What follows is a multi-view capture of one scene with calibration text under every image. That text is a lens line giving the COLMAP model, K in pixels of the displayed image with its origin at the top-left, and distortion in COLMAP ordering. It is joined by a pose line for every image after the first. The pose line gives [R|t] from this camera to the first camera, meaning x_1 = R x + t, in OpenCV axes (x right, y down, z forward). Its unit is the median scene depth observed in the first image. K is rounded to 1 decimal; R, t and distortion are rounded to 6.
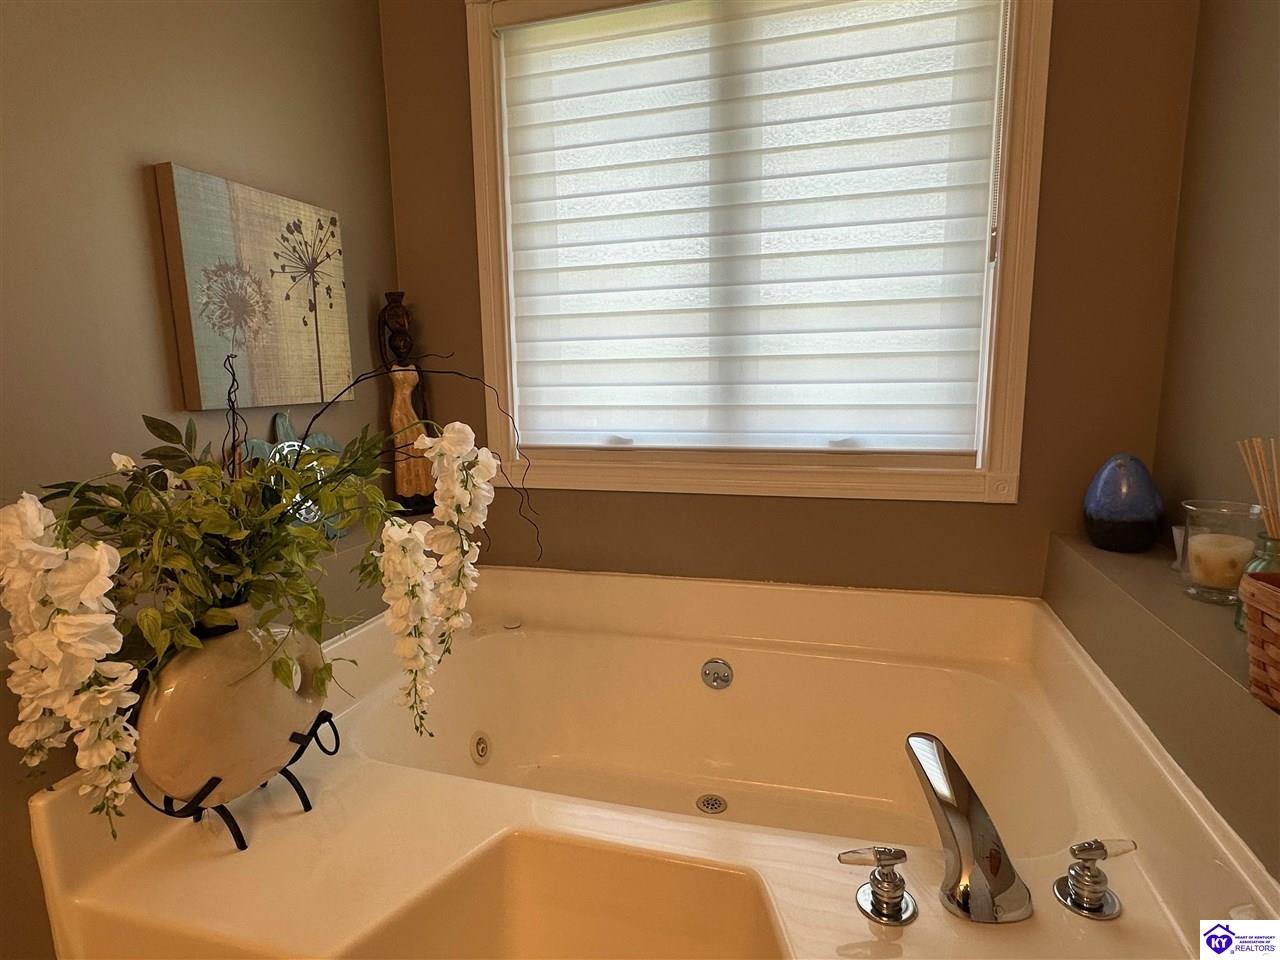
lens RADIAL K [[731.3, 0, 637.6], [0, 731.3, 483.3], [0, 0, 1]] dist [0.003020, -0.000865]
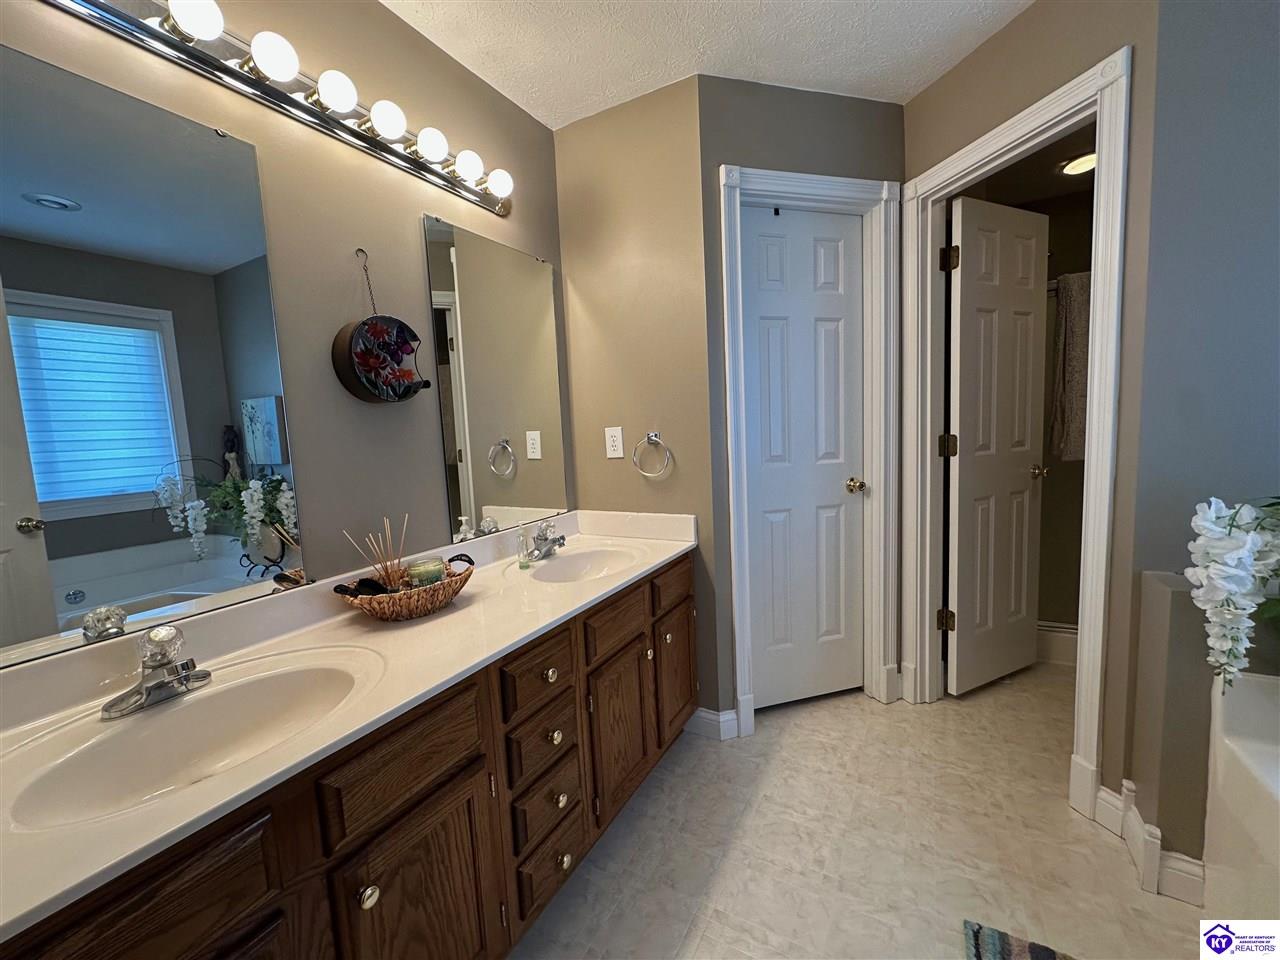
lens RADIAL K [[511.0, 0, 638.7], [0, 511.0, 477.6], [0, 0, 1]] dist [-0.000784, -0.000679]
pose [[-0.209302, 0.114673, -0.971104, 0.795956], [-0.117056, 0.983021, 0.141310, -0.052852], [0.970820, 0.143250, -0.192325, -0.246785]]
